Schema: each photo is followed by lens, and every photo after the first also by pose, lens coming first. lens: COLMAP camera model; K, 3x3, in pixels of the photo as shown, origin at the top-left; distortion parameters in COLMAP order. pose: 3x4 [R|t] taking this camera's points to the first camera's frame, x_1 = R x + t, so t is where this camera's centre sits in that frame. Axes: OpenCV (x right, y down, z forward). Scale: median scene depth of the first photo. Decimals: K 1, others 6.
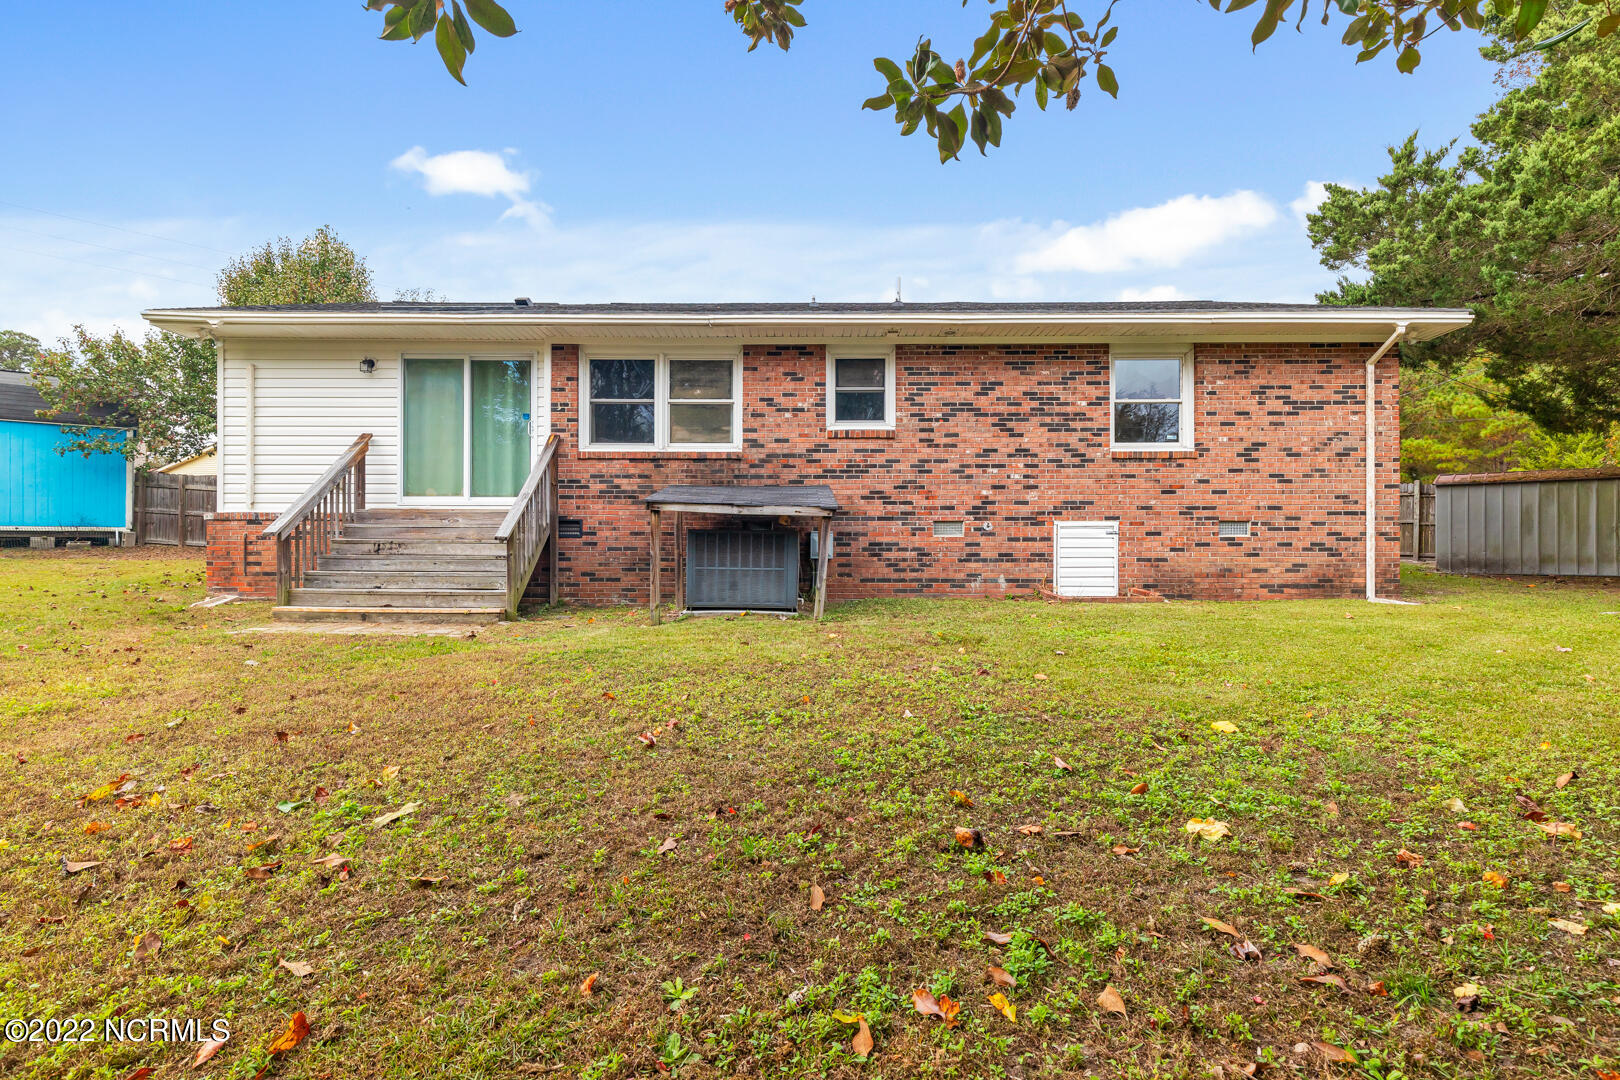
lens RADIAL K [[734.2, 0, 812.2], [0, 734.2, 546.3], [0, 0, 1]] dist [0.010075, -0.003566]
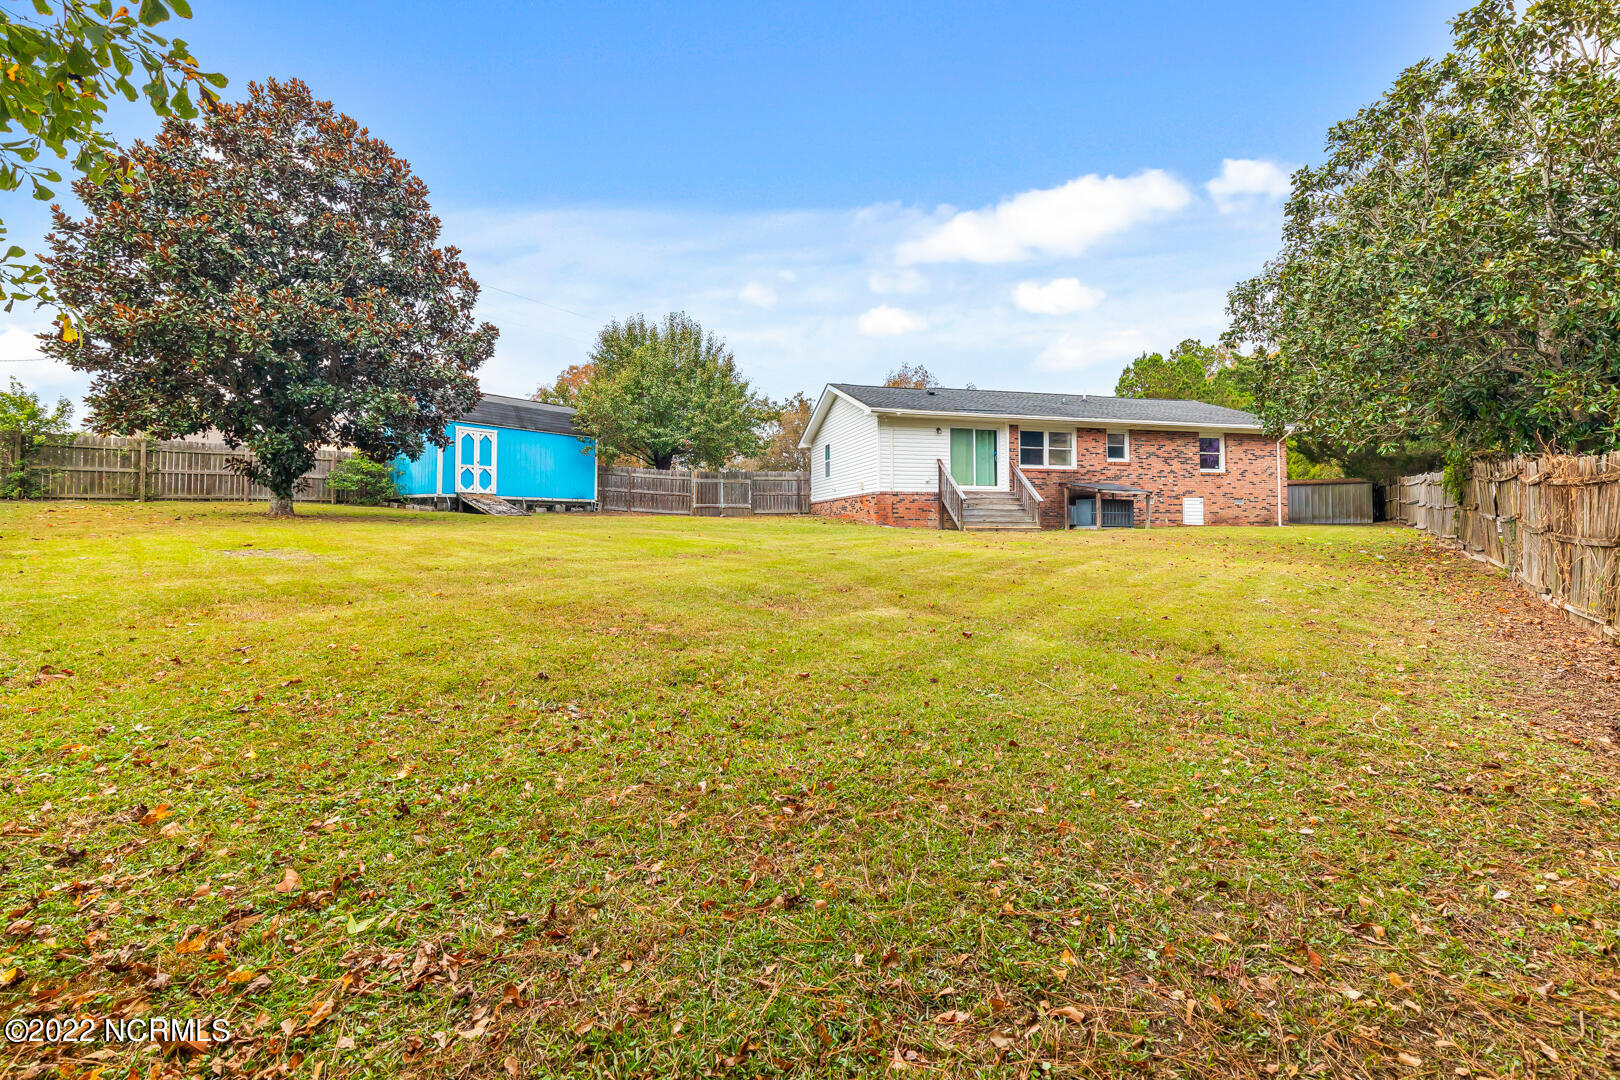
lens RADIAL K [[734.2, 0, 807.8], [0, 734.2, 532.5], [0, 0, 1]] dist [0.010075, -0.003566]
pose [[0.967812, -0.001872, 0.251666, -1.652244], [0.001915, 0.999998, 0.000074, 0.088110], [-0.251665, 0.000411, 0.967814, -1.237660]]
